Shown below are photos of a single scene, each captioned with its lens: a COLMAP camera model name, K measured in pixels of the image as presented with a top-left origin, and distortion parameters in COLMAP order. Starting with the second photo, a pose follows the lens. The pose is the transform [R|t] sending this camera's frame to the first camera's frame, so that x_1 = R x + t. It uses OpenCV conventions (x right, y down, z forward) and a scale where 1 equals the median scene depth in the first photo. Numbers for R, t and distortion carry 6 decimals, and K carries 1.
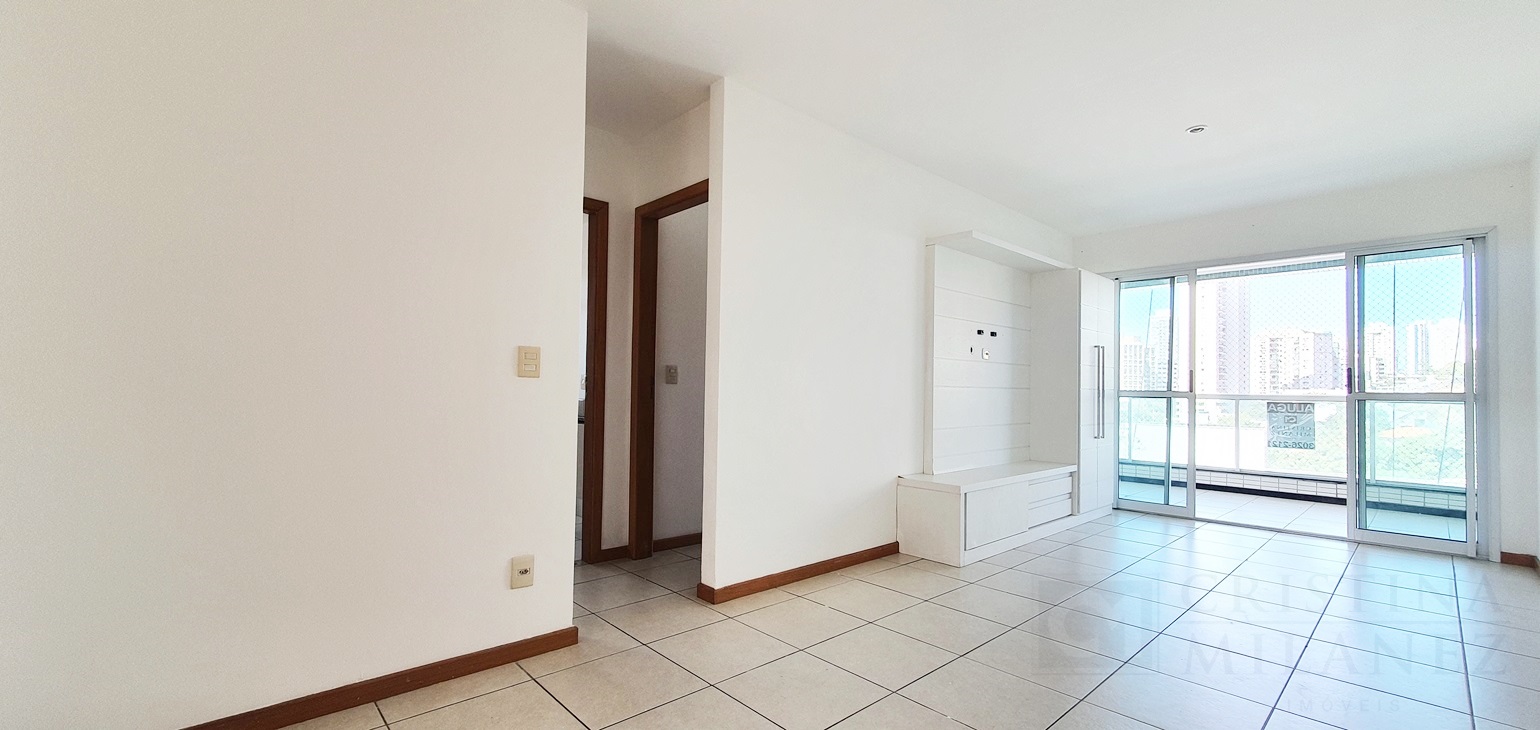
lens RADIAL K [[605.7, 0, 770.0], [0, 605.7, 365.0], [0, 0, 1]] dist [0.001550, 0.000124]
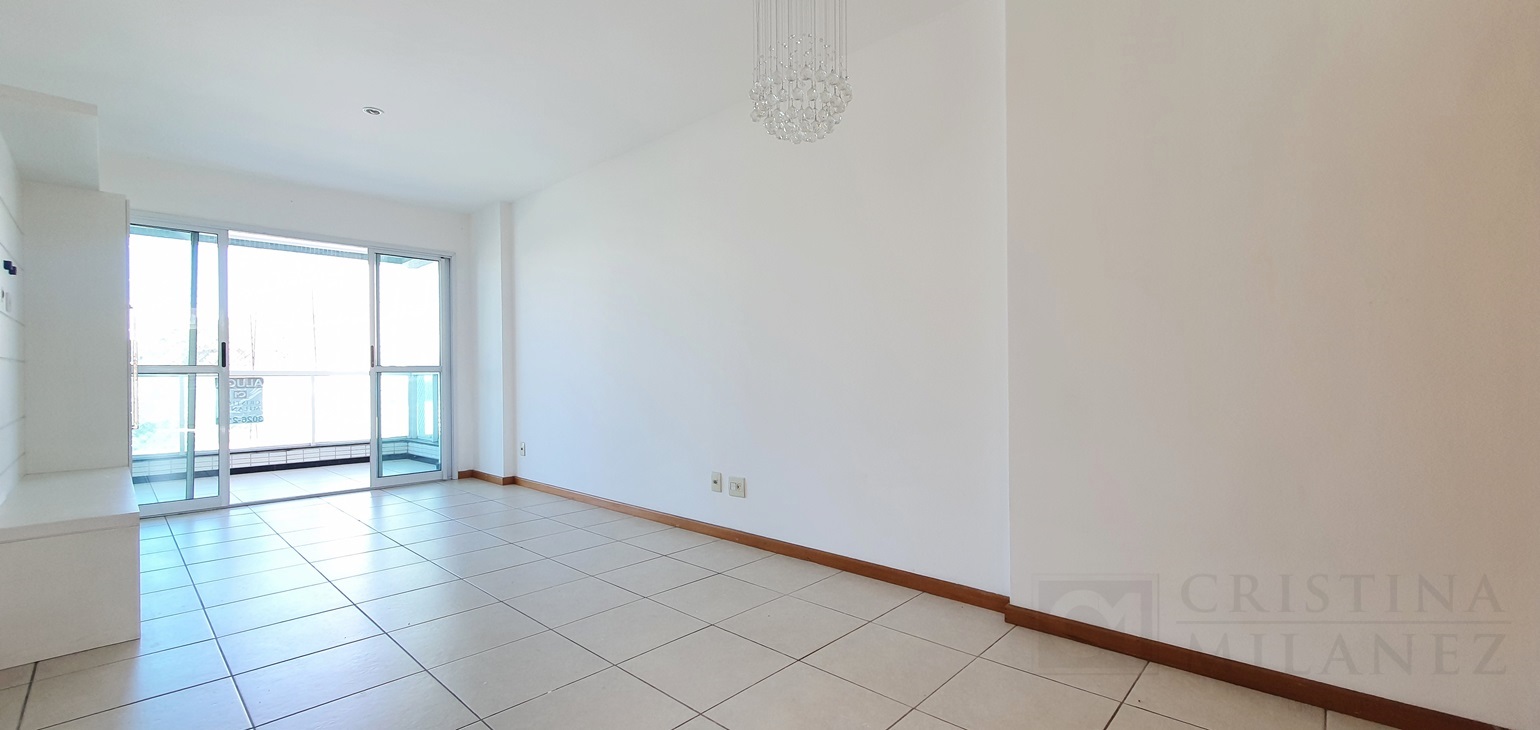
lens RADIAL K [[618.8, 0, 775.2], [0, 618.8, 396.2], [0, 0, 1]] dist [0.000698, 0.000027]
pose [[-0.079023, -0.058090, 0.995179, -0.283338], [-0.037176, 0.997778, 0.055290, 0.004030], [-0.996179, -0.032628, -0.081007, 0.259850]]
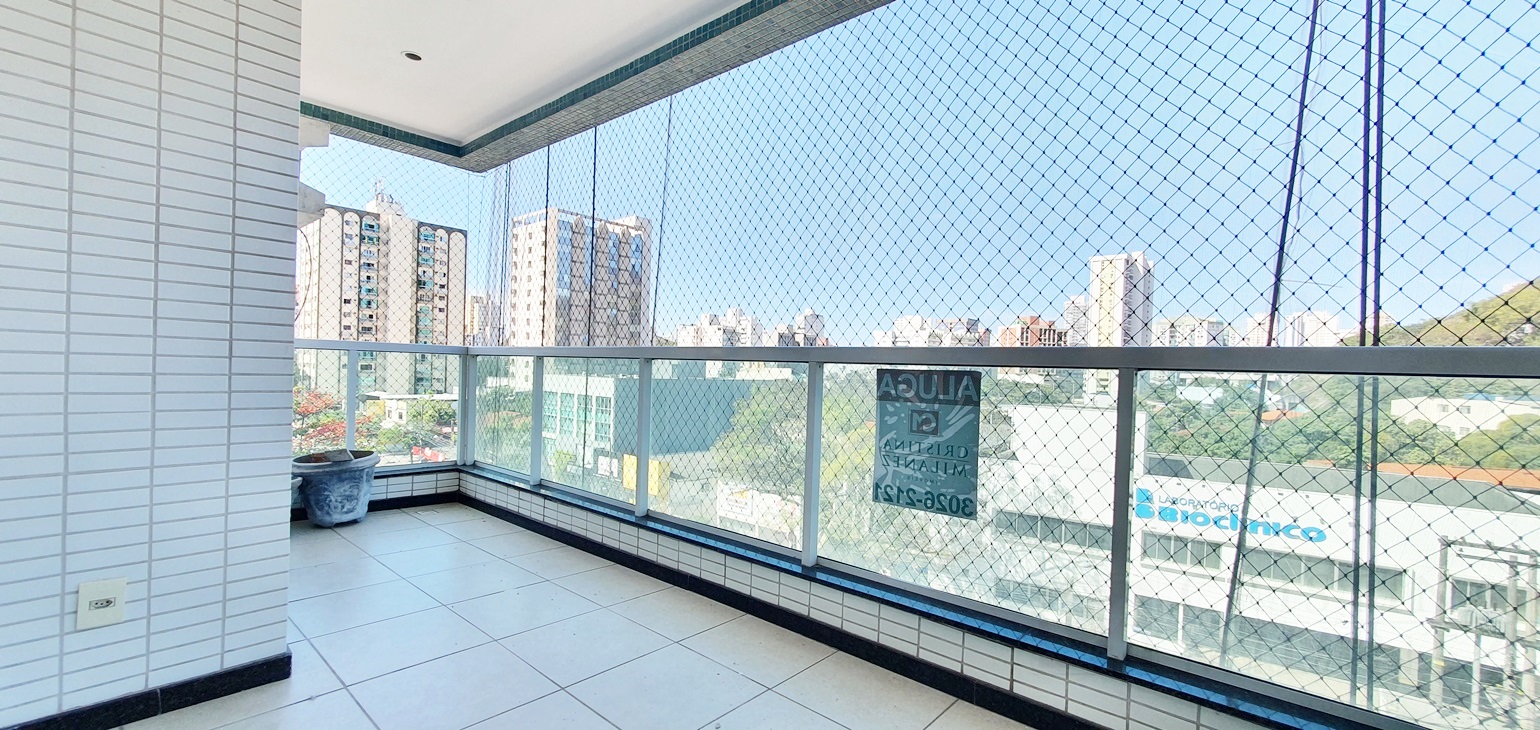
lens RADIAL K [[635.0, 0, 770.0], [0, 635.0, 365.0], [0, 0, 1]] dist [0.000288, -0.000020]
pose [[0.996202, 0.013519, 0.086020, 0.939613], [-0.019003, 0.997816, 0.063256, 0.048433], [-0.084977, -0.064650, 0.994283, 0.842110]]
